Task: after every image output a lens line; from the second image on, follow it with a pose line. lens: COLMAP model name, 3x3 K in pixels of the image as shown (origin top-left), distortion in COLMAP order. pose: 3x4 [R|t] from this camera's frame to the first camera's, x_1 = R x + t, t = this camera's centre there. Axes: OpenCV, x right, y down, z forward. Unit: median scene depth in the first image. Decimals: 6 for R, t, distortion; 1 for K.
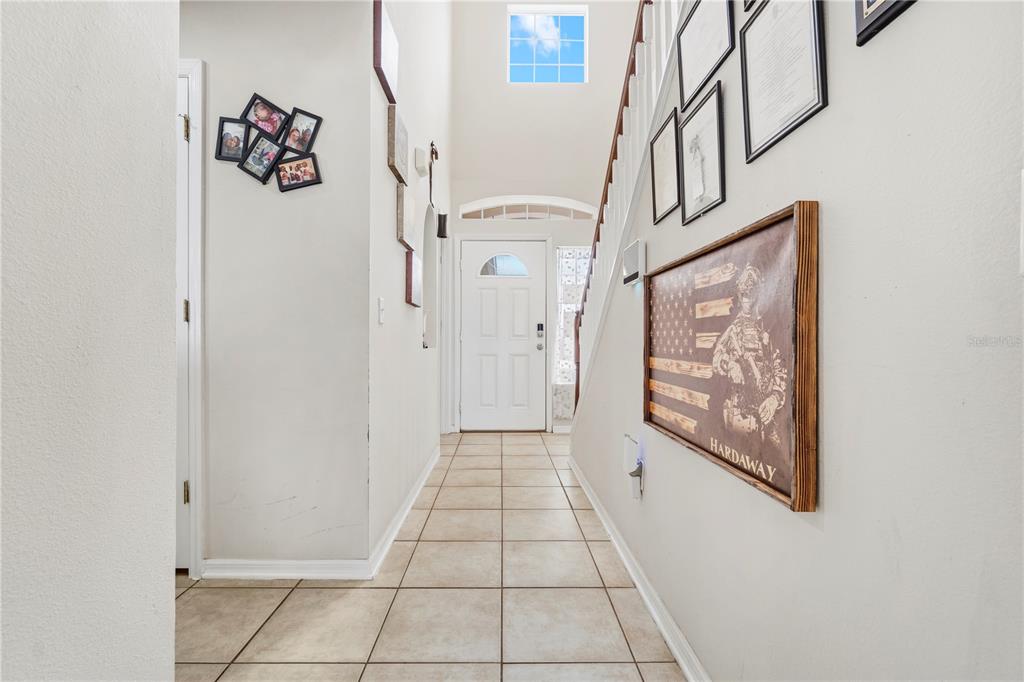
lens RADIAL K [[444.9, 0, 506.0], [0, 444.9, 342.2], [0, 0, 1]] dist [-0.002847, -0.000117]
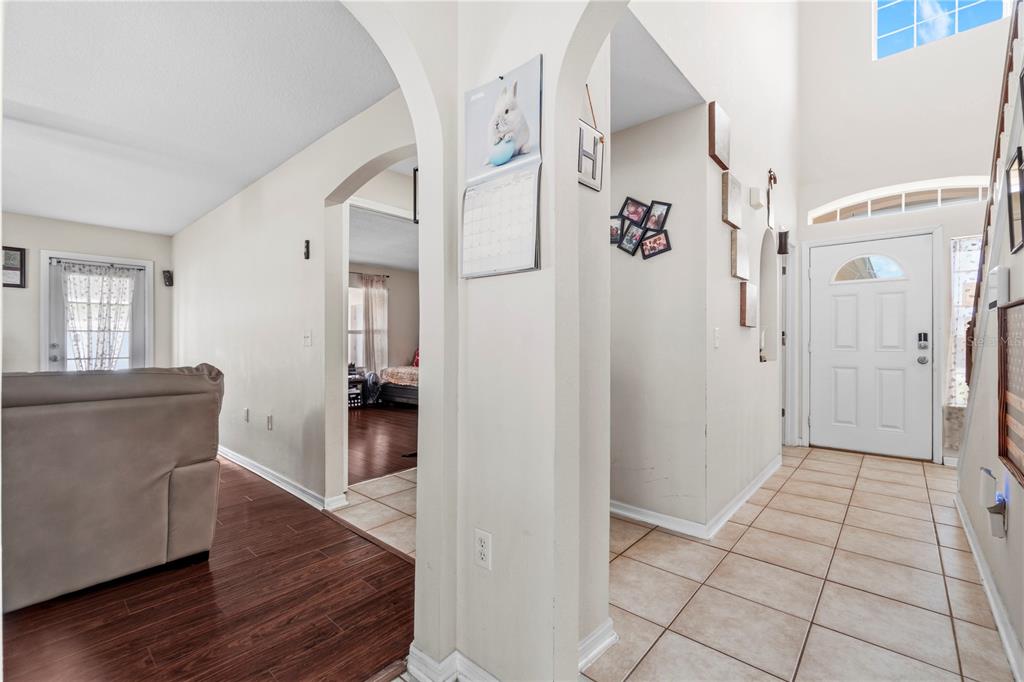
lens RADIAL K [[442.4, 0, 507.4], [0, 442.4, 339.4], [0, 0, 1]] dist [-0.002198, 0.000195]
pose [[0.741282, -0.003025, -0.671187, 0.138745], [-0.000629, 0.999986, -0.005201, -0.061992], [0.671193, 0.004277, 0.741270, -0.379863]]
